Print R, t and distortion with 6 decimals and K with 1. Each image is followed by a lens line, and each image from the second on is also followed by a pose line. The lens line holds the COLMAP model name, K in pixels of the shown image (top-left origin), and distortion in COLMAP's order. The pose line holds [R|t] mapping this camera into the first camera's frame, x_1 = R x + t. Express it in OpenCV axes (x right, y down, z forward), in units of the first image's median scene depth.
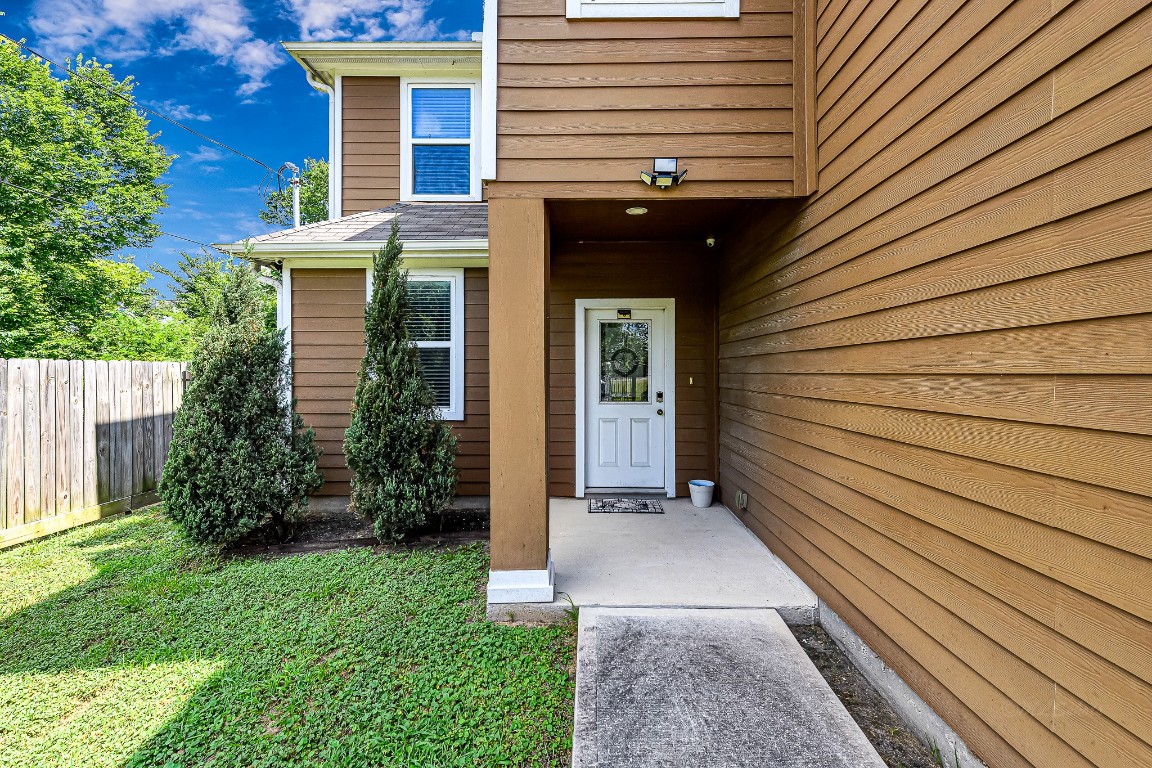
lens RADIAL K [[456.9, 0, 574.1], [0, 456.9, 379.3], [0, 0, 1]] dist [0.013612, -0.000565]
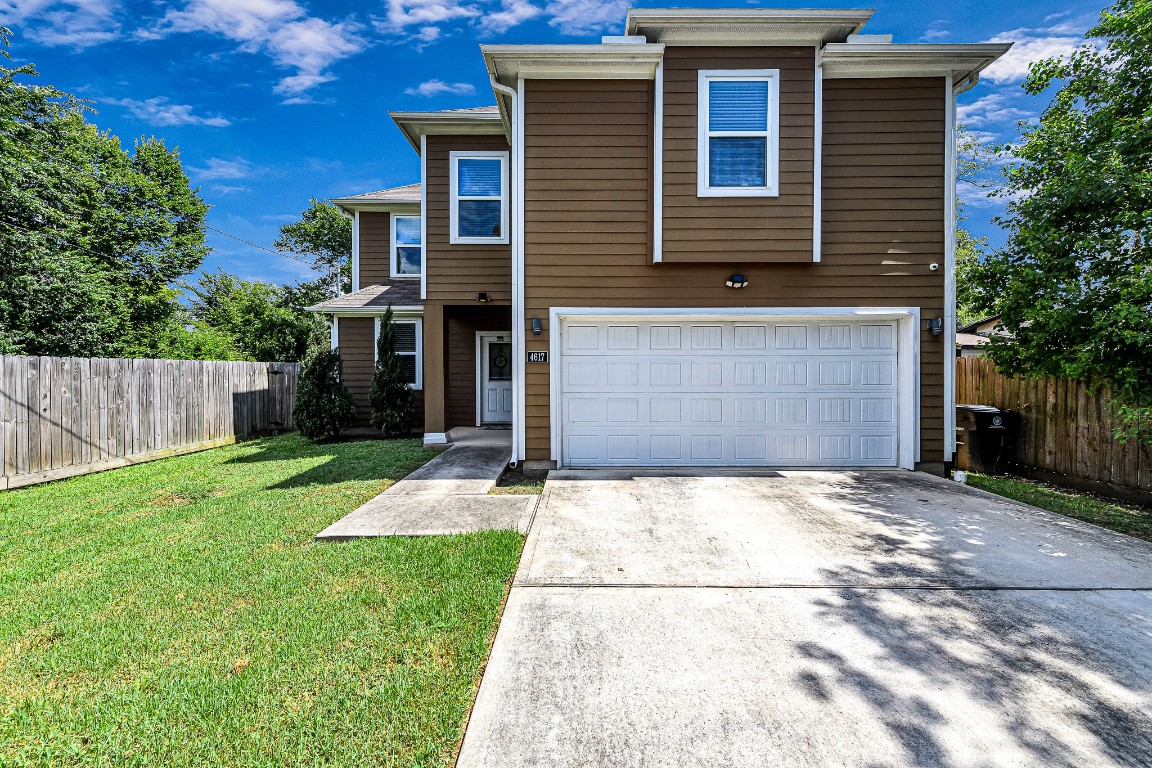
lens RADIAL K [[456.9, 0, 574.1], [0, 456.9, 379.3], [0, 0, 1]] dist [0.013612, -0.000565]
pose [[0.999338, -0.001802, 0.036338, 0.368967], [0.001823, 0.999998, -0.000561, 0.043819], [-0.036337, 0.000627, 0.999339, -1.090688]]
